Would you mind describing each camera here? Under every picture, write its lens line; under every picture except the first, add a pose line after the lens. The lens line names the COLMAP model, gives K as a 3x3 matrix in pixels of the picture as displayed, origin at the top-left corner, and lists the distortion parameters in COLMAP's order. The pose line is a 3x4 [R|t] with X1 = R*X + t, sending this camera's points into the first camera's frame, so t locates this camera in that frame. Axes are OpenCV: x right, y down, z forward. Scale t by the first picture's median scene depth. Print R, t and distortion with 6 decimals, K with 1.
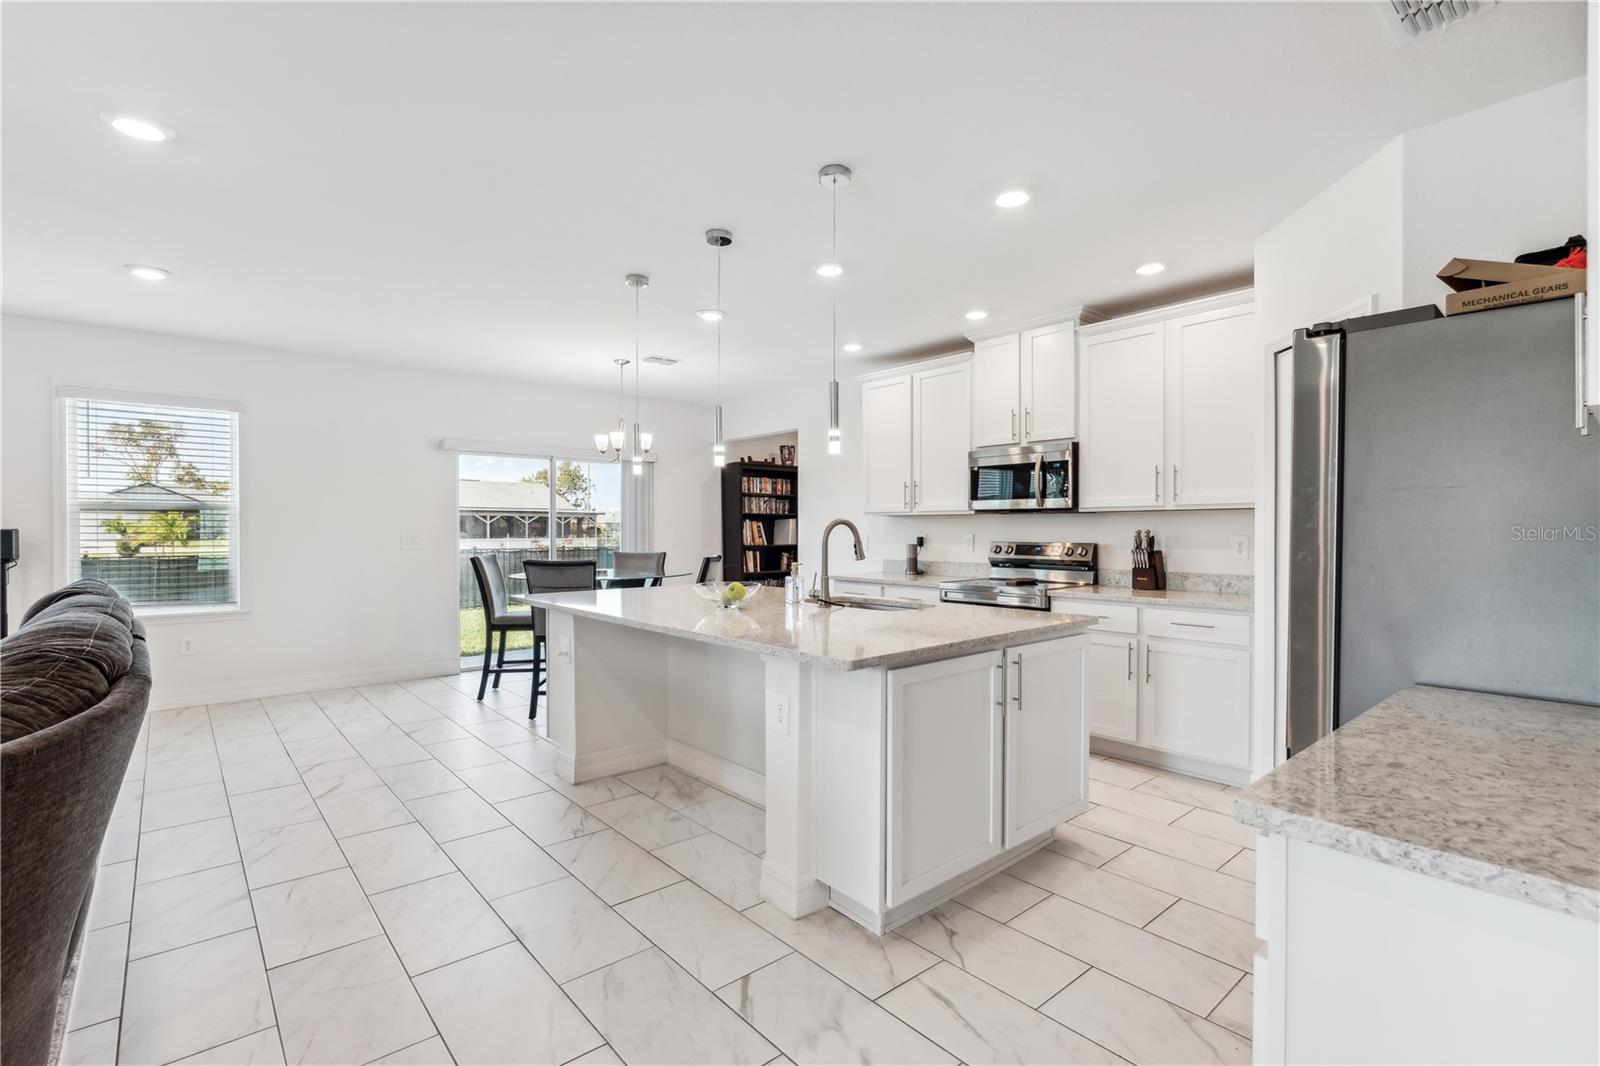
lens RADIAL K [[731.4, 0, 799.4], [0, 731.4, 537.9], [0, 0, 1]] dist [-0.010306, 0.003871]
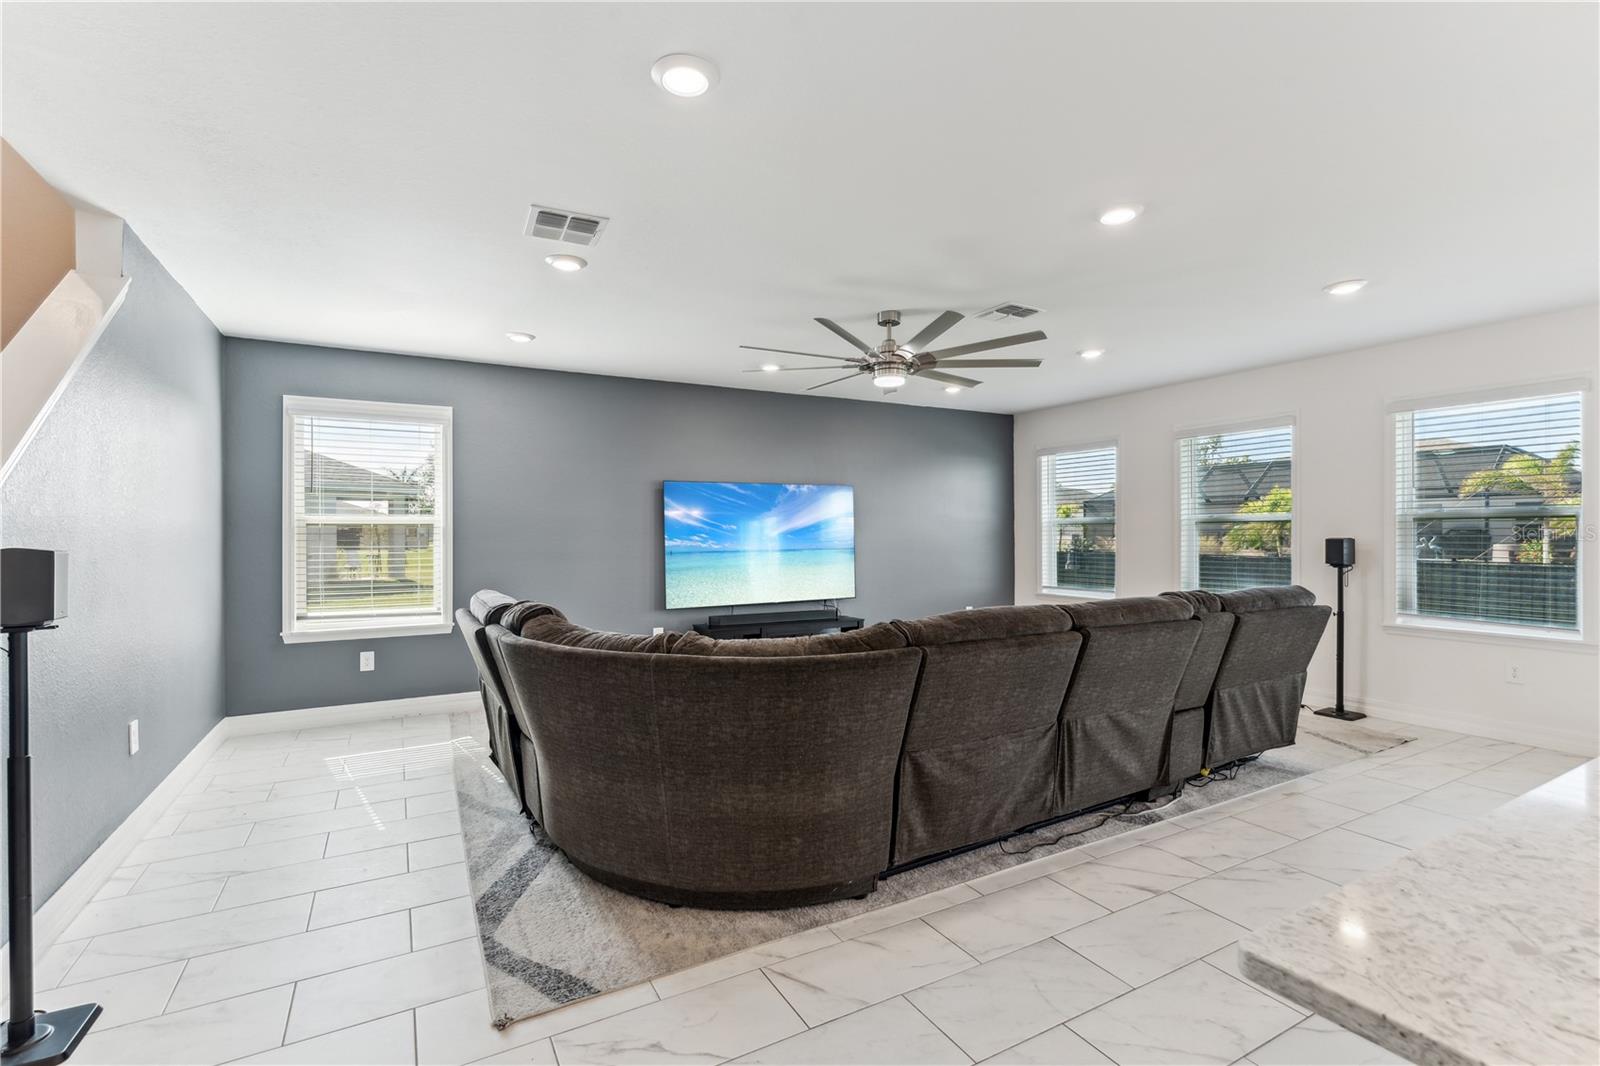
lens RADIAL K [[731.4, 0, 808.5], [0, 731.4, 522.5], [0, 0, 1]] dist [-0.010306, 0.003871]
pose [[-0.196801, -0.013631, -0.980349, 0.204954], [-0.005834, 0.999902, -0.012731, -0.016172], [0.980426, 0.003213, -0.196861, 0.370570]]
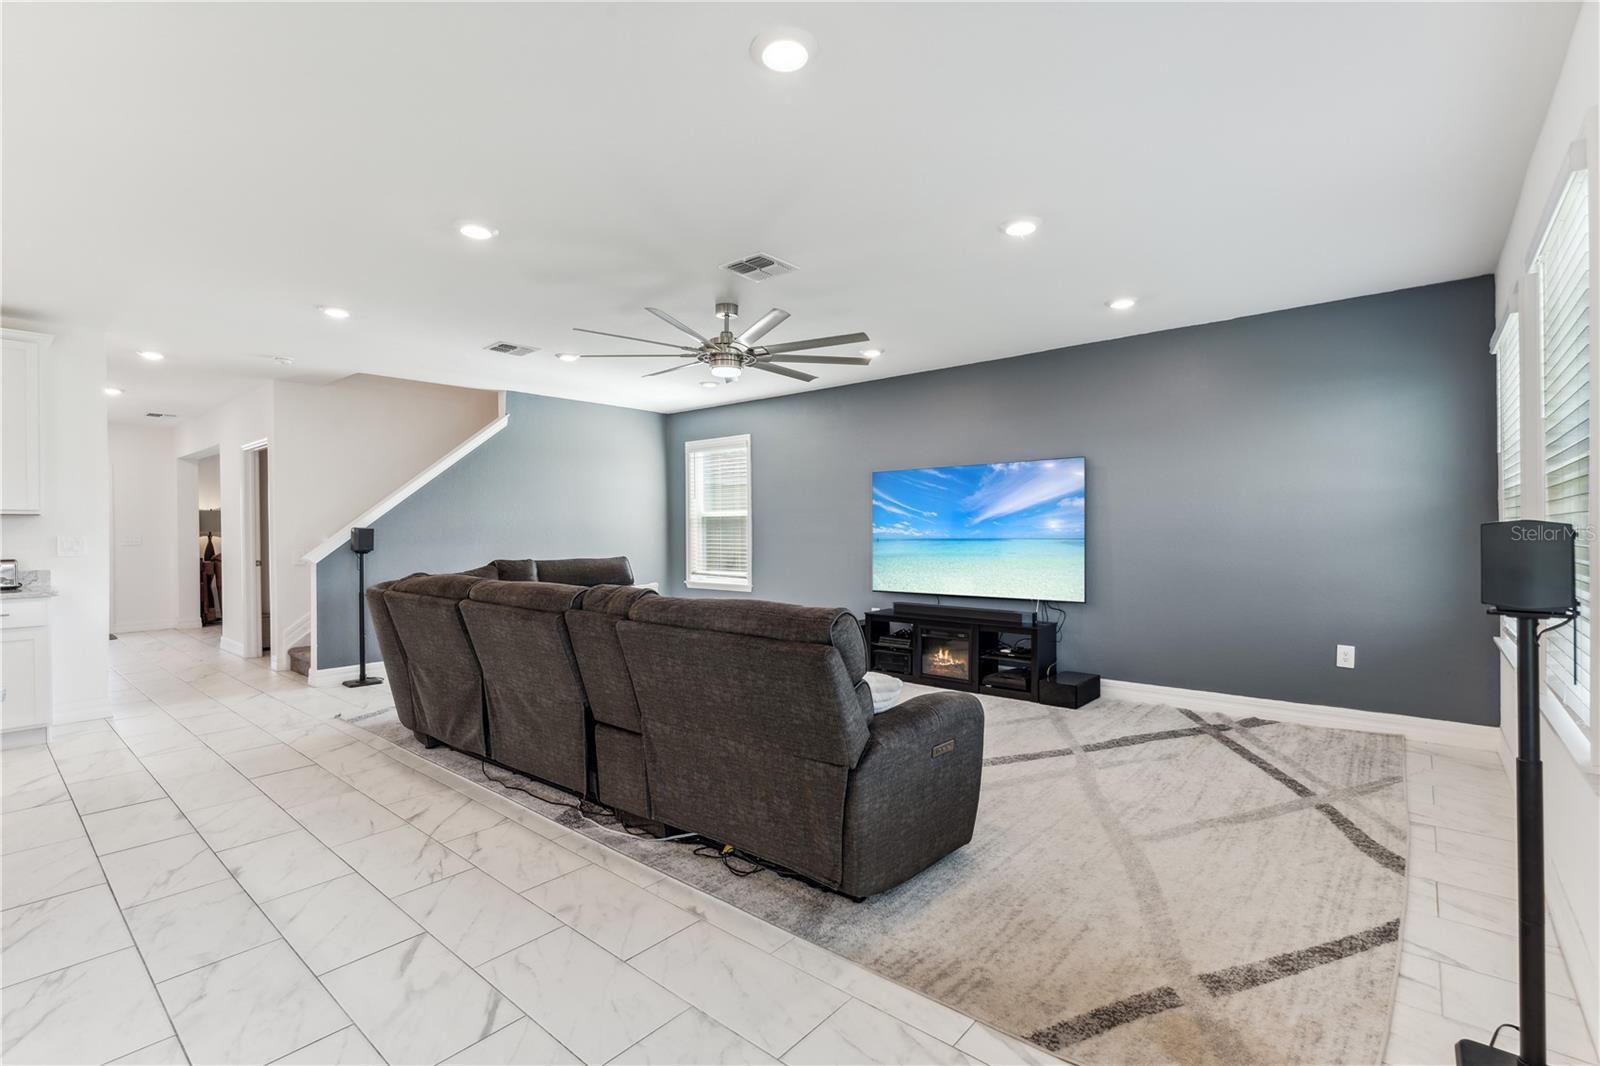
lens RADIAL K [[731.4, 0, 787.5], [0, 731.4, 528.9], [0, 0, 1]] dist [-0.010306, 0.003871]
pose [[-0.990105, 0.006404, -0.140183, -0.654562], [0.004975, 0.999932, 0.010546, -0.012253], [0.140241, 0.009744, -0.990069, 1.232816]]
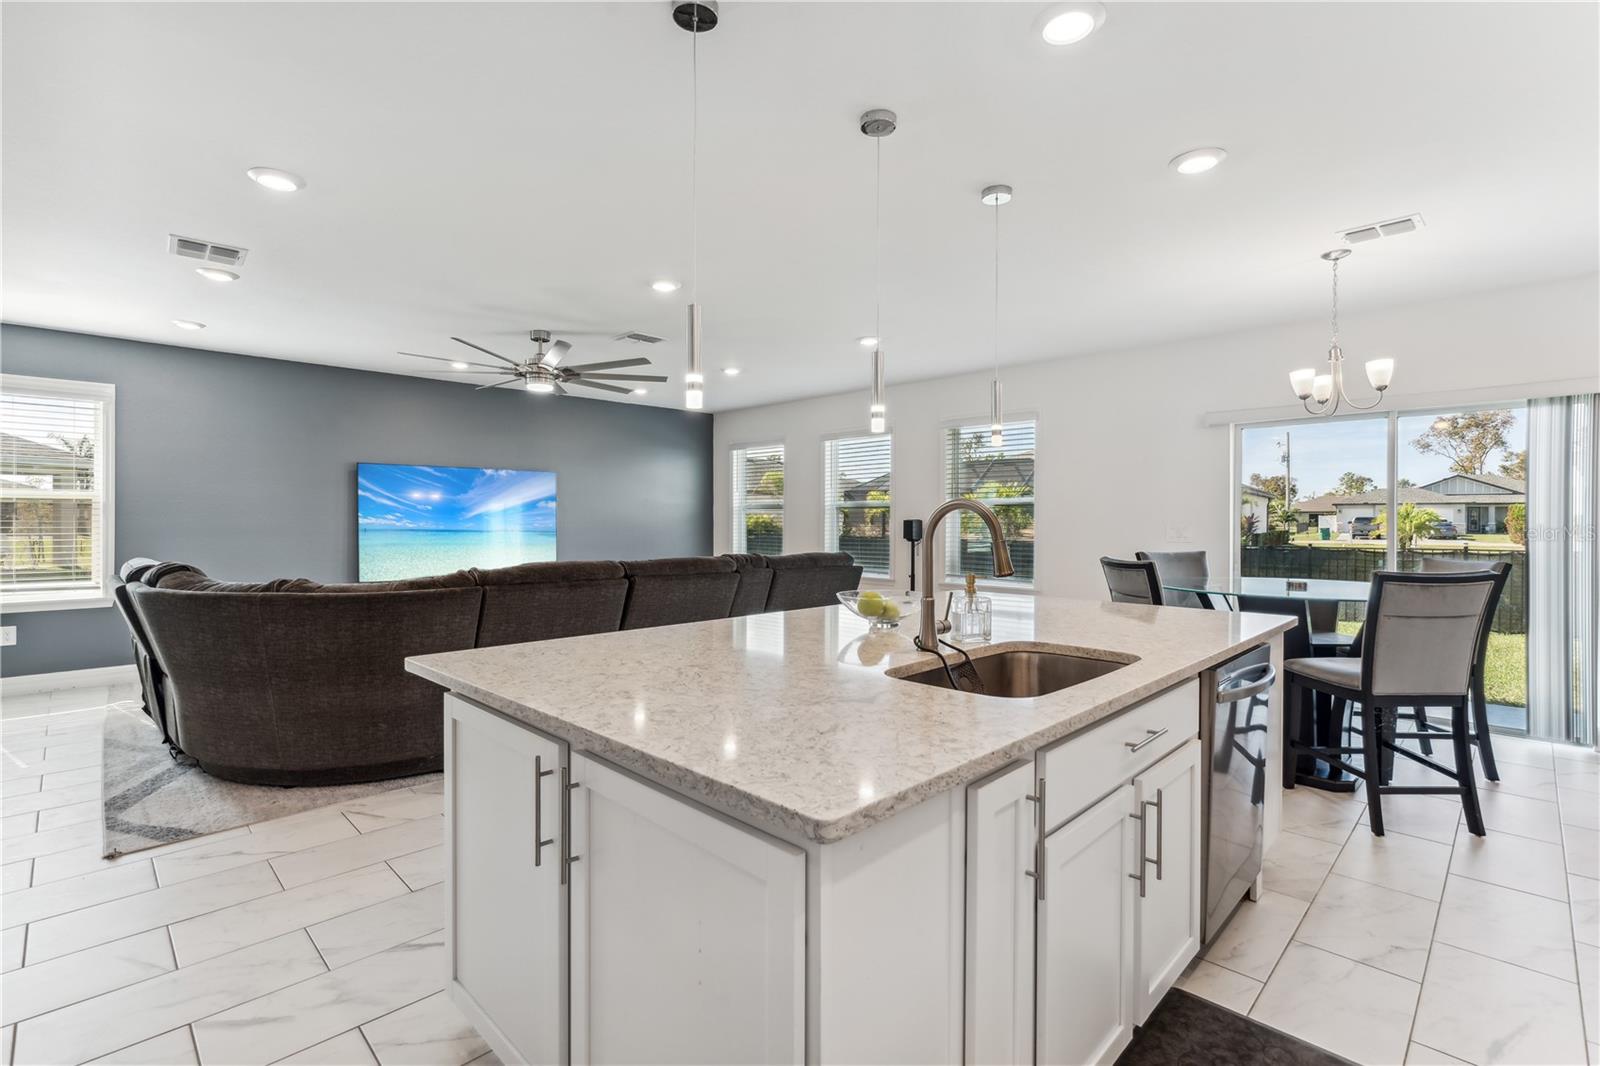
lens RADIAL K [[731.4, 0, 804.9], [0, 731.4, 514.5], [0, 0, 1]] dist [-0.010306, 0.003871]
pose [[0.078308, -0.007712, -0.996899, 0.440052], [-0.013157, 0.999875, -0.008769, -0.005223], [0.996842, 0.013803, 0.078197, 0.610761]]
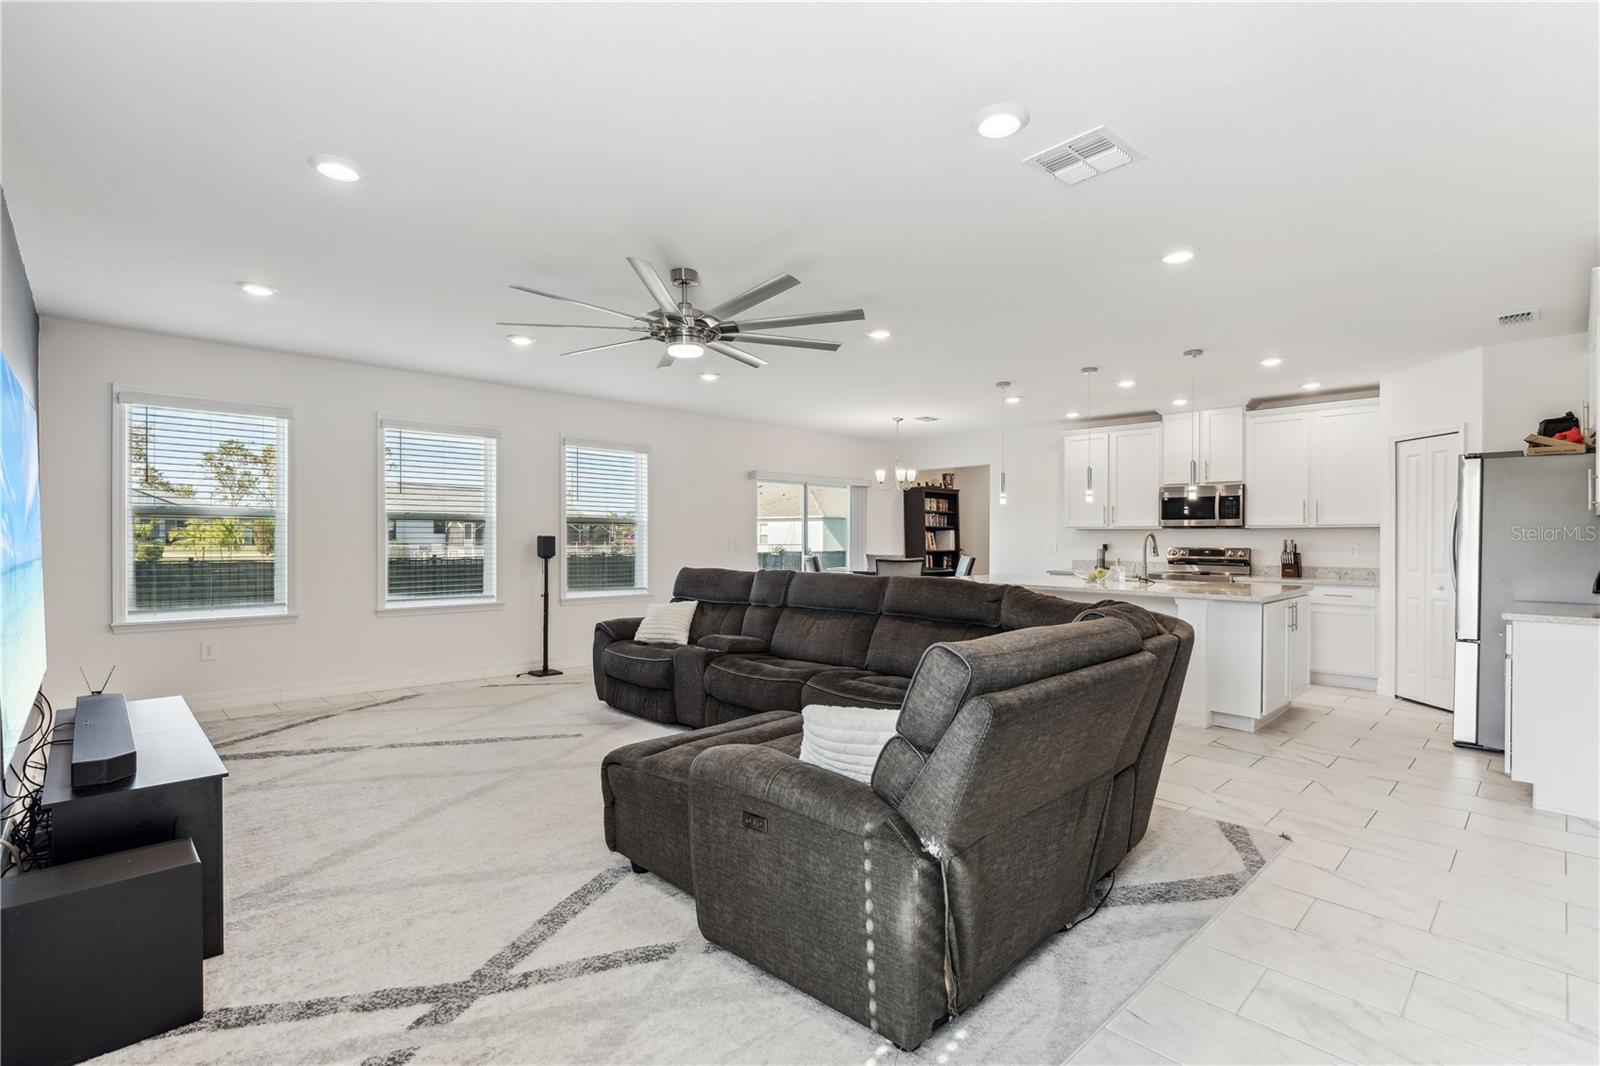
lens RADIAL K [[731.4, 0, 790.4], [0, 731.4, 546.0], [0, 0, 1]] dist [-0.010306, 0.003871]
pose [[0.998937, 0.005141, 0.045816, -0.635695], [-0.005139, 0.999987, -0.000165, 0.007267], [-0.045816, -0.000071, 0.998950, -0.500822]]
